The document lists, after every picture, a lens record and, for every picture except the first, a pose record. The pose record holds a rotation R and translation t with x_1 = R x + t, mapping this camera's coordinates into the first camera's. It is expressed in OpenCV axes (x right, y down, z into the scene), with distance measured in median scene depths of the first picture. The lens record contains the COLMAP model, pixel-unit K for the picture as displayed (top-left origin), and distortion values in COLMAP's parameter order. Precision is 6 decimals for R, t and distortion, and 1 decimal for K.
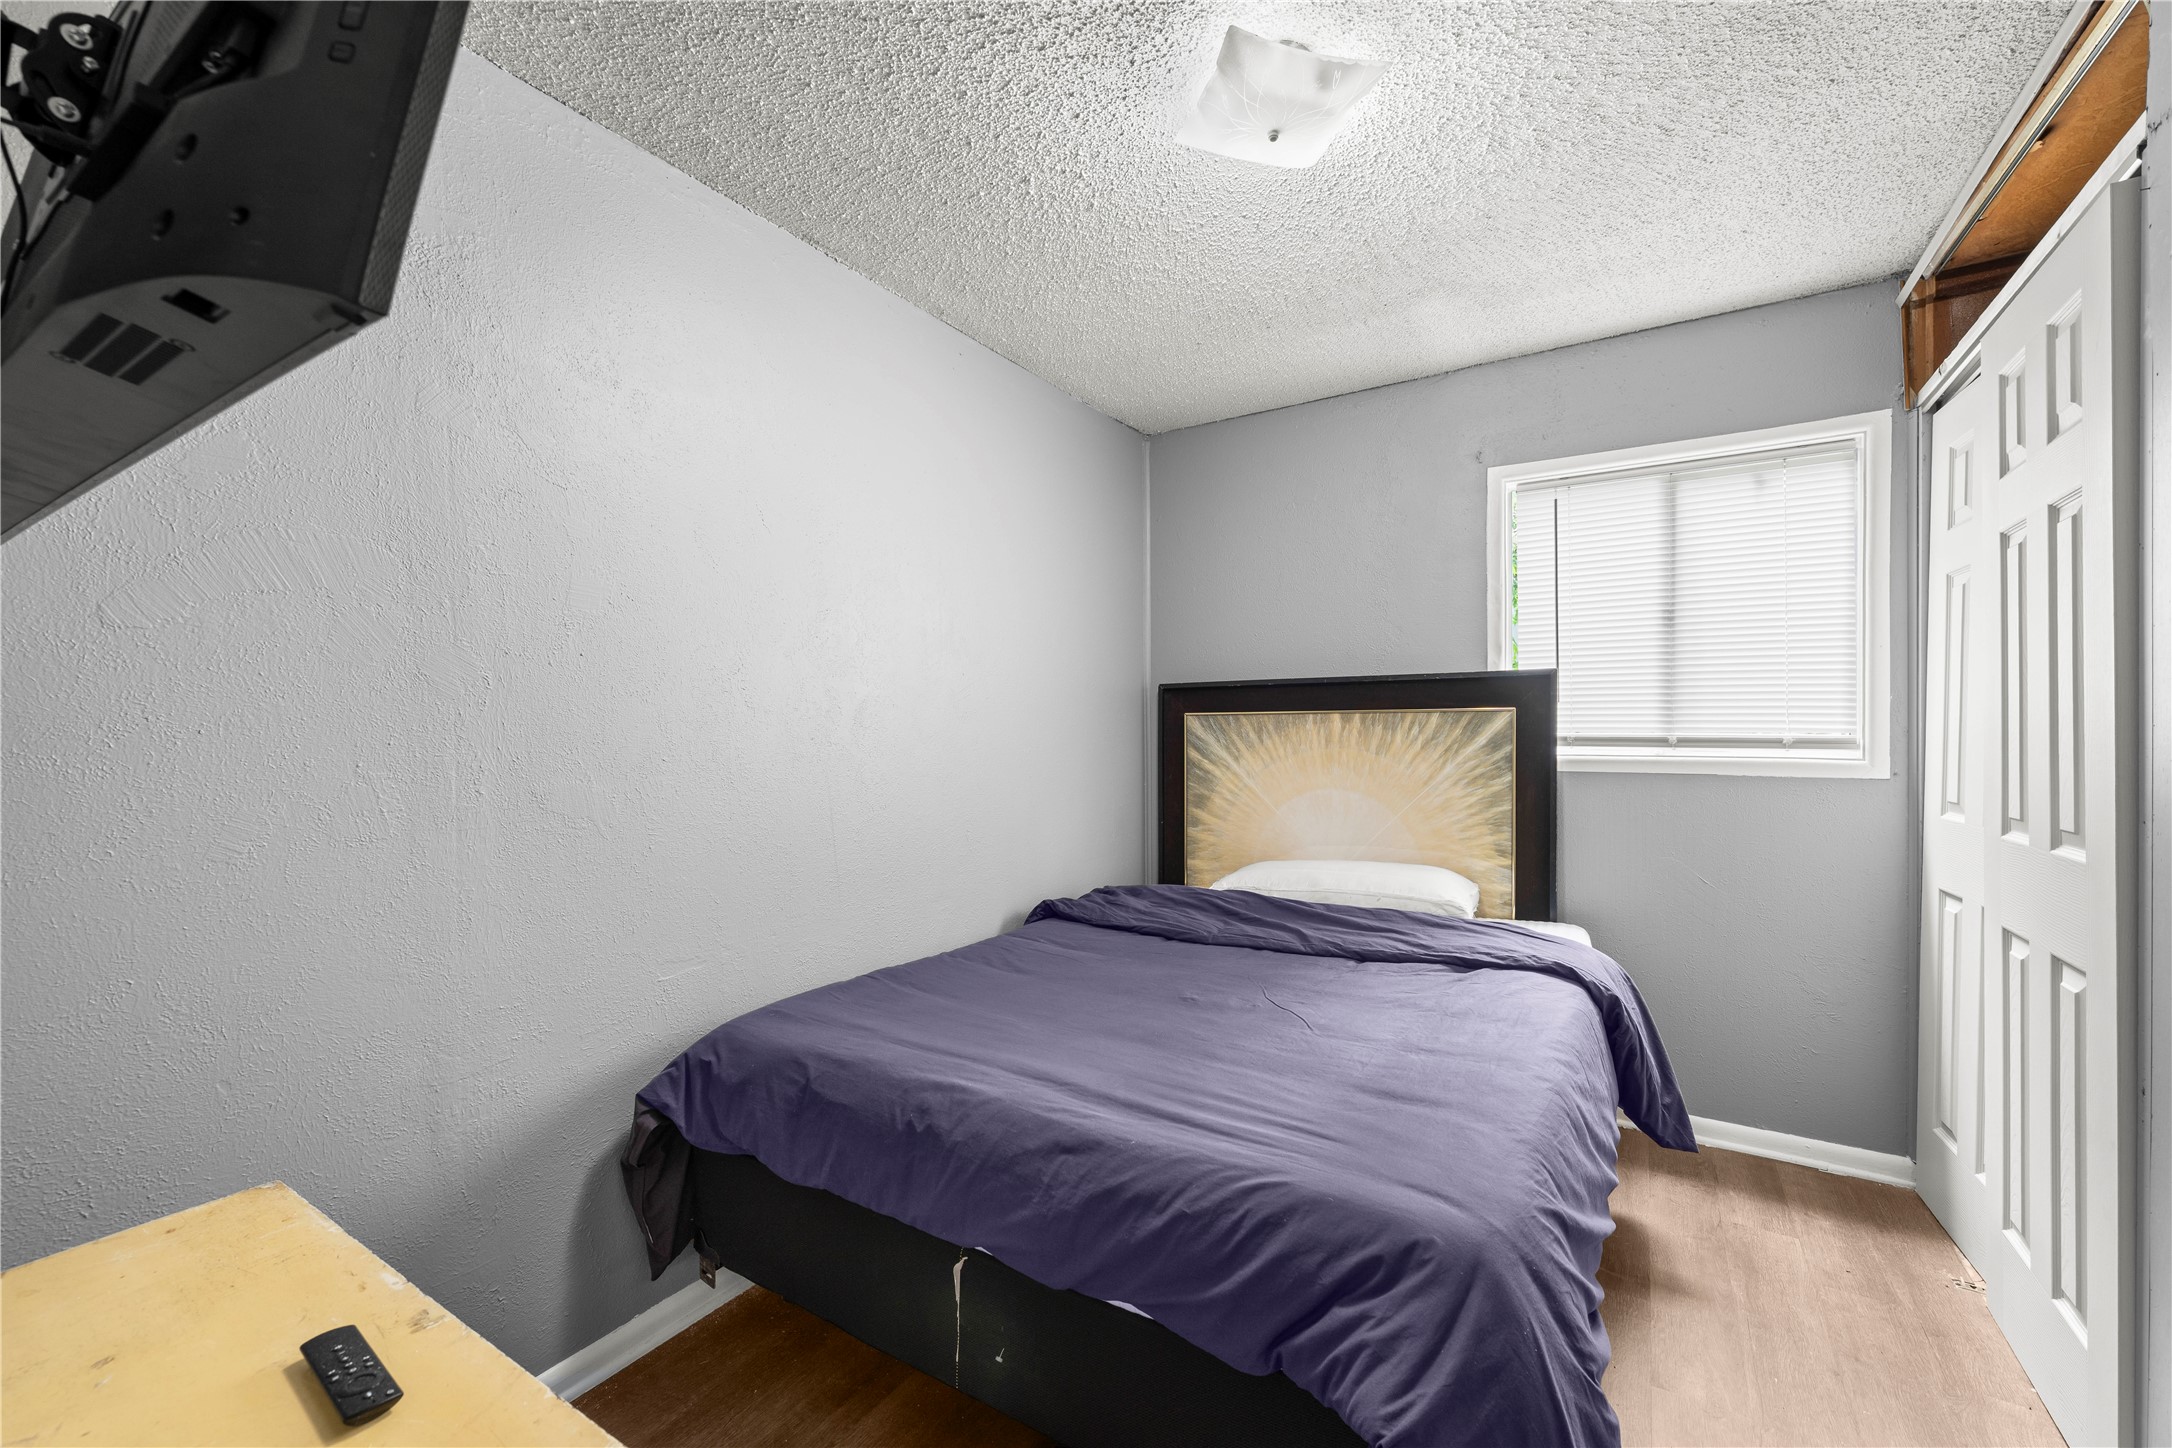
lens RADIAL K [[850.3, 0, 1096.5], [0, 850.3, 726.8], [0, 0, 1]] dist [0.001013, 0.000283]
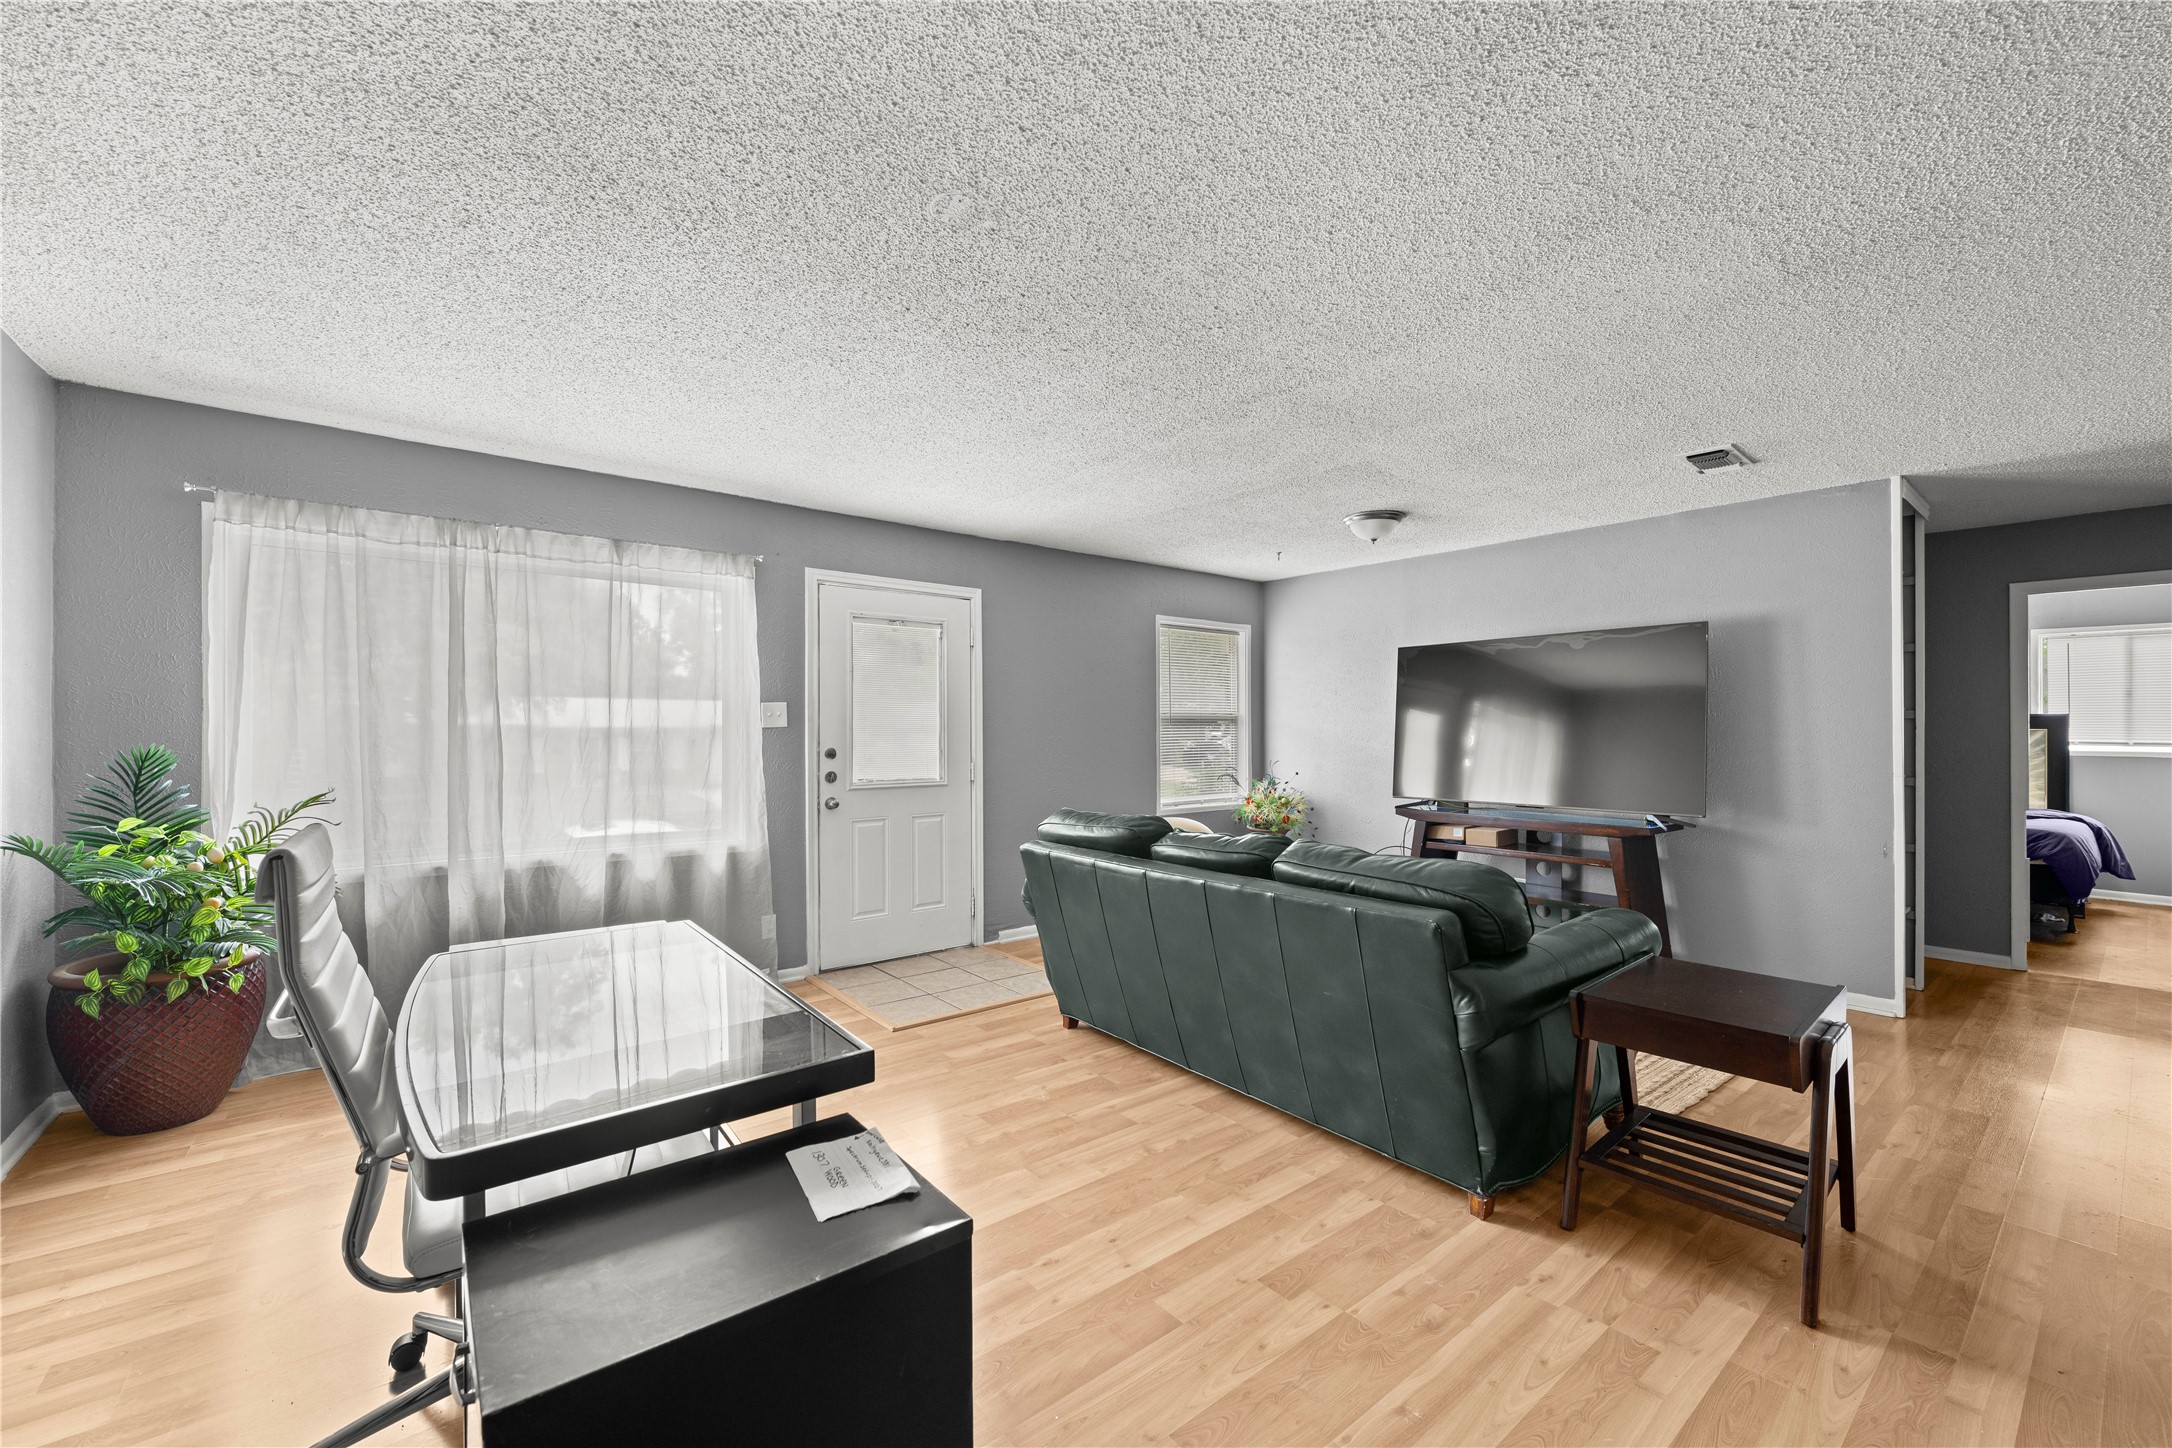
lens RADIAL K [[850.3, 0, 1104.1], [0, 850.3, 731.8], [0, 0, 1]] dist [0.001013, 0.000283]
pose [[0.945057, -0.003950, -0.326882, -1.293922], [0.002391, 0.999984, -0.005169, -0.010047], [0.326897, 0.004104, 0.945051, -2.244886]]
